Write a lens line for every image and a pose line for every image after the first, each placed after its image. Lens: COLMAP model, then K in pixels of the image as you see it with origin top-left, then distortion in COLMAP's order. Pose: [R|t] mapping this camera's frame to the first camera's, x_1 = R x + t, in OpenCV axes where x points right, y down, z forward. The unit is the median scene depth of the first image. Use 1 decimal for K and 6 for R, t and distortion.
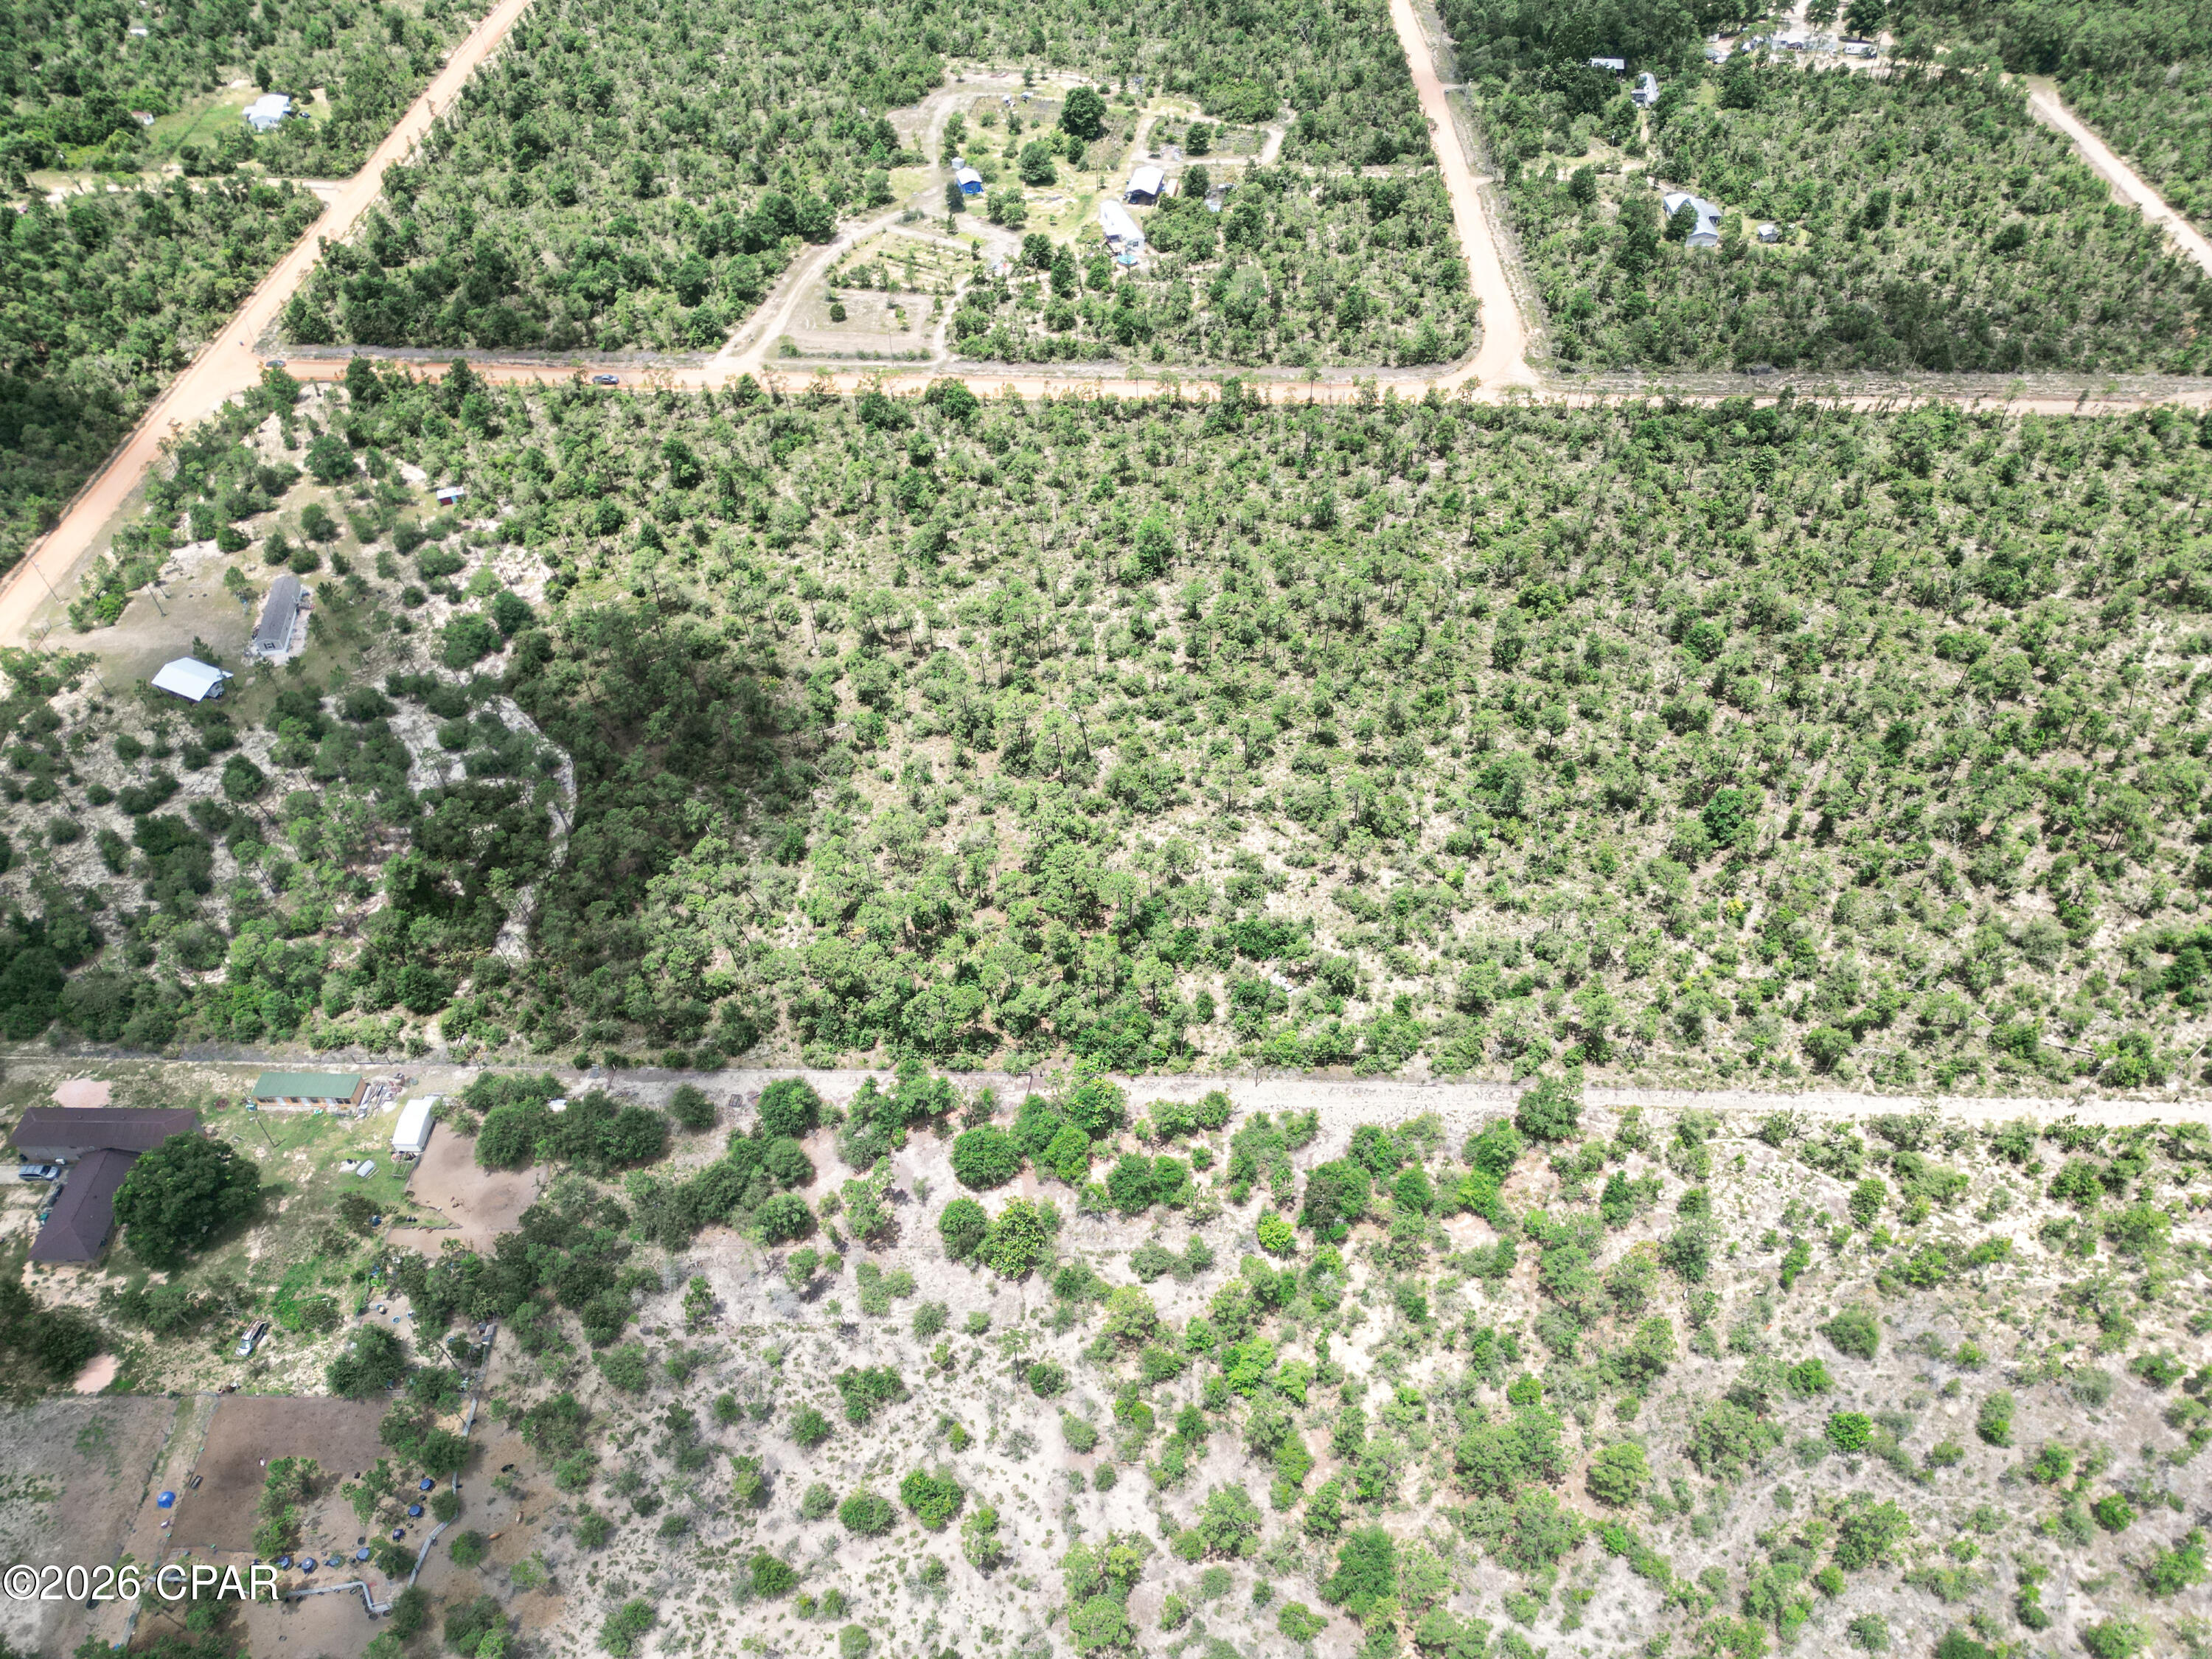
lens RADIAL K [[1539.9, 0, 1106.0], [0, 1539.9, 829.5], [0, 0, 1]] dist [0.006531, -0.003053]
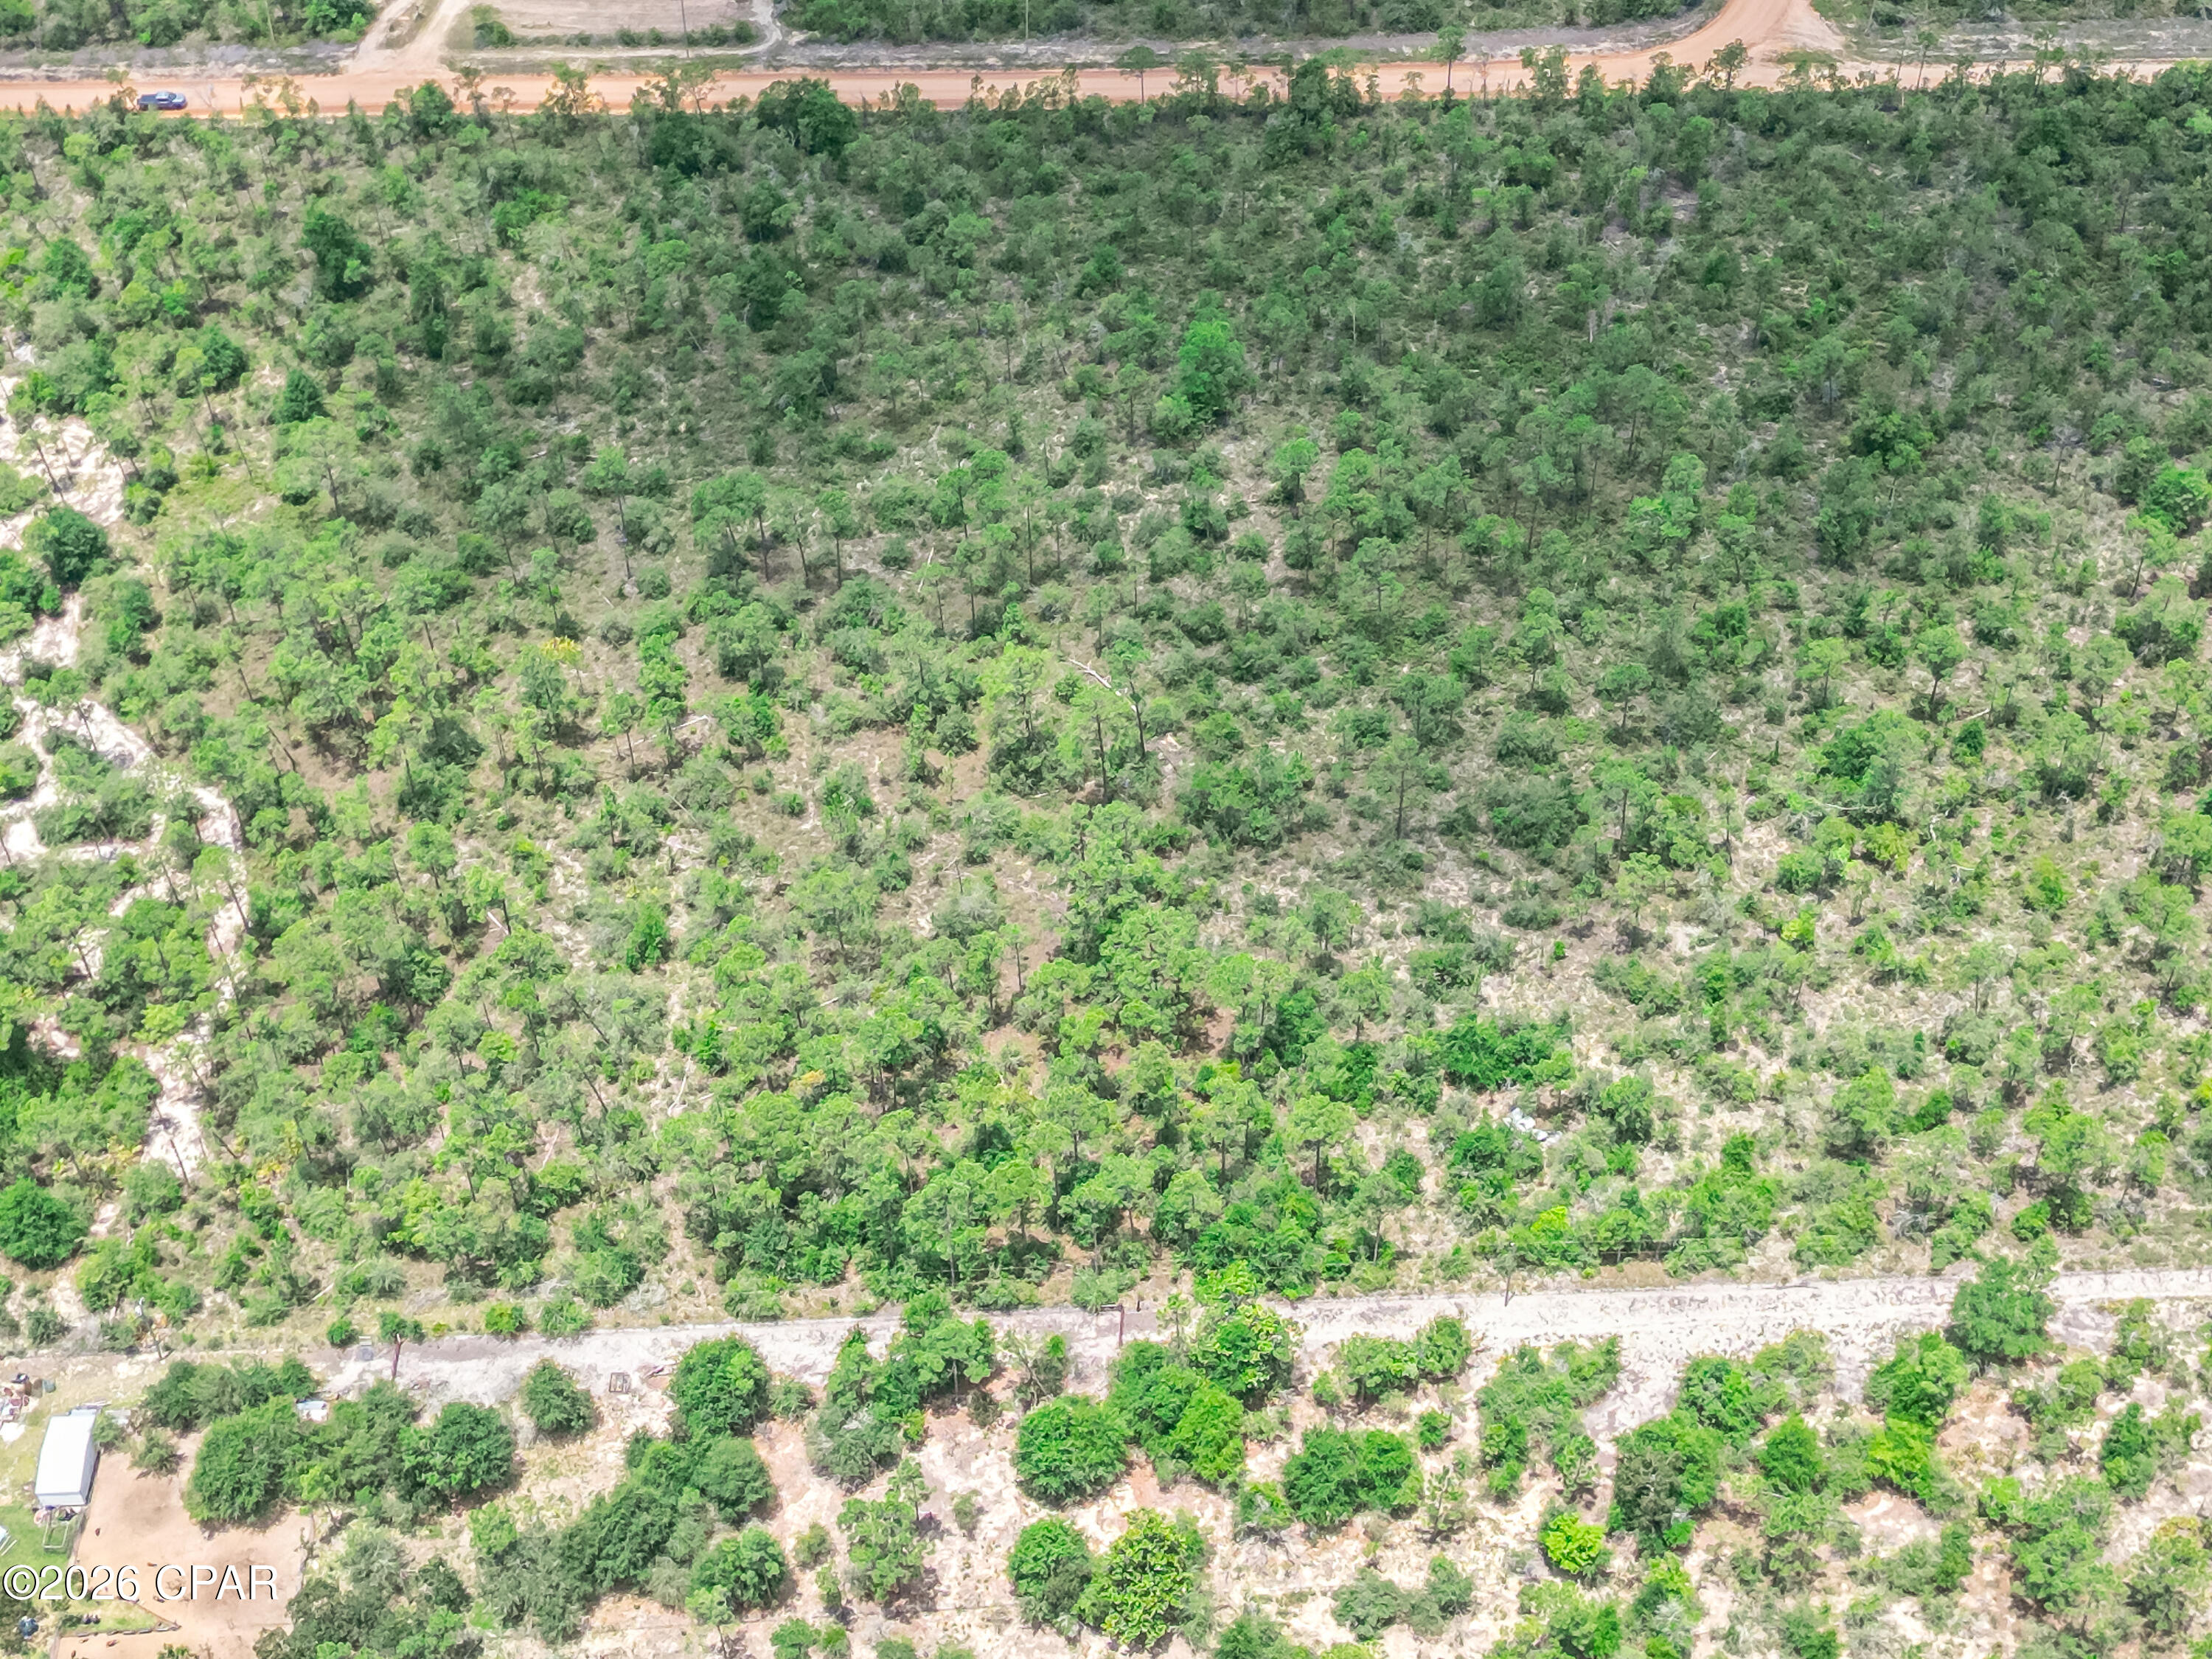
lens RADIAL K [[1539.9, 0, 1106.0], [0, 1539.9, 829.5], [0, 0, 1]] dist [0.006531, -0.003053]
pose [[0.984602, -0.103354, -0.140986, 0.053200], [0.083063, 0.986244, -0.142909, 0.062692], [0.153817, 0.128998, 0.979643, 0.400100]]
